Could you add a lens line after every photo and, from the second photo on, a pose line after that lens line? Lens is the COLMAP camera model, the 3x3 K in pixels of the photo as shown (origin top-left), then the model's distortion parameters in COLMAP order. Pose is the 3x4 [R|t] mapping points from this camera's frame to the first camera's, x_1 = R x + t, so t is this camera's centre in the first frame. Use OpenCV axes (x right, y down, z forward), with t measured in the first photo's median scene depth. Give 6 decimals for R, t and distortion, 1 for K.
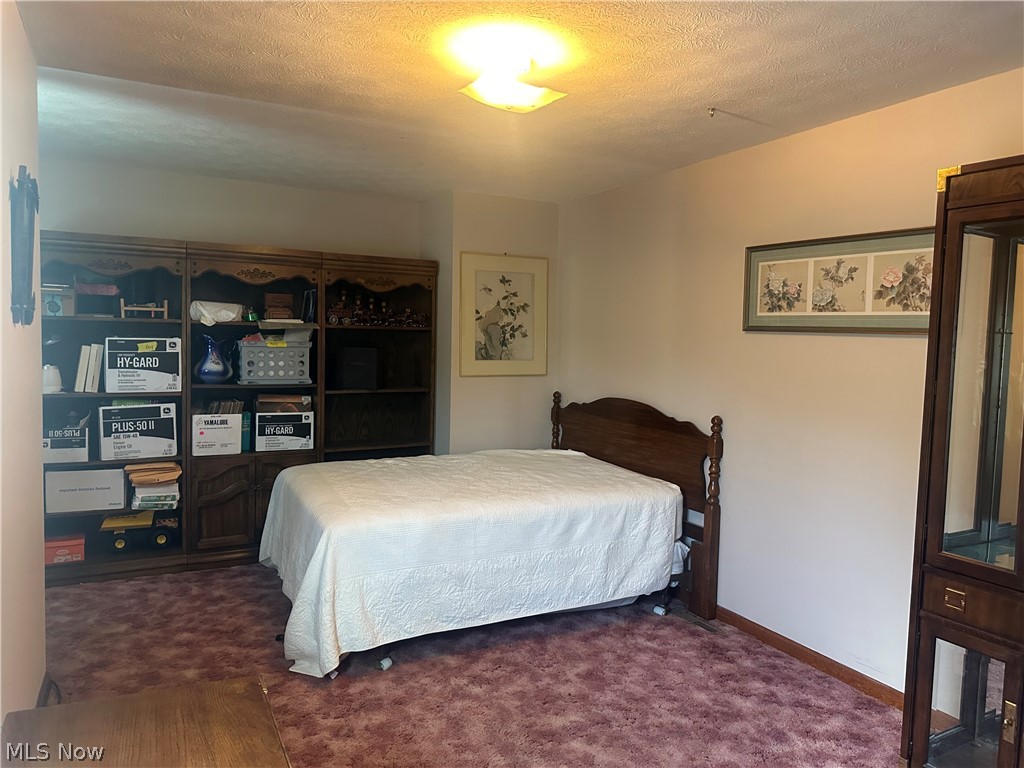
lens RADIAL K [[726.3, 0, 500.6], [0, 726.3, 365.8], [0, 0, 1]] dist [0.022268, -0.039226]
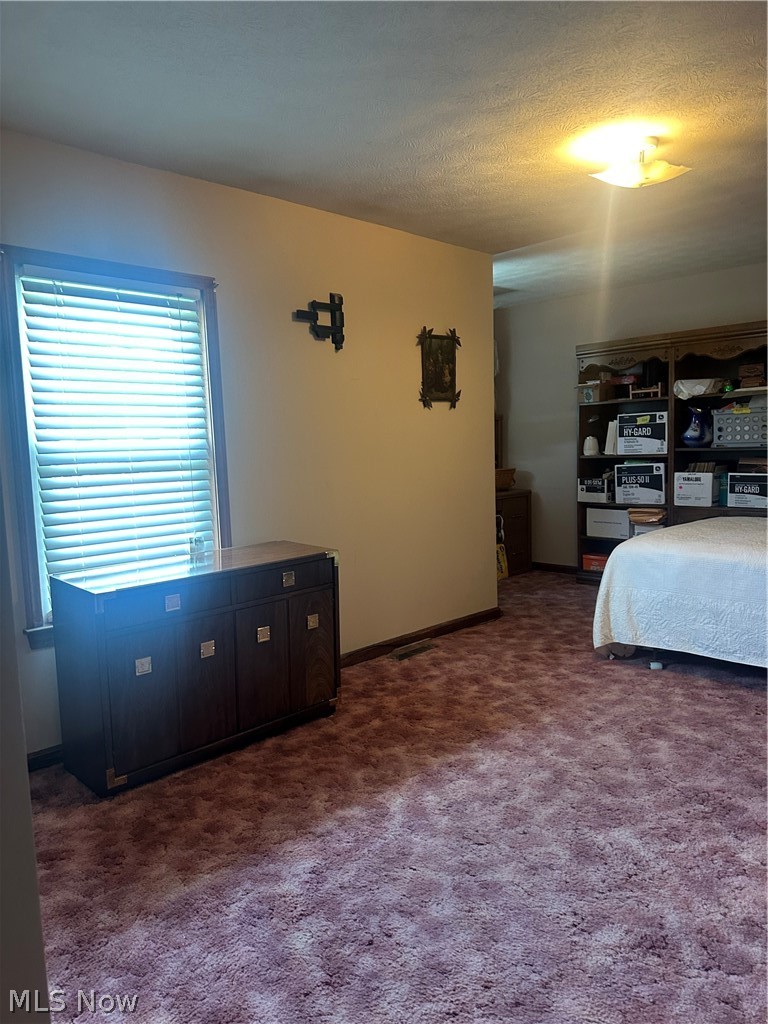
lens RADIAL K [[726.3, 0, 382.0], [0, 726.3, 515.6], [0, 0, 1]] dist [0.022268, -0.039226]
pose [[0.283007, 0.065469, -0.956881, 0.651187], [0.008878, 0.997446, 0.070871, 0.049015], [0.959077, -0.028552, 0.281703, 0.164873]]
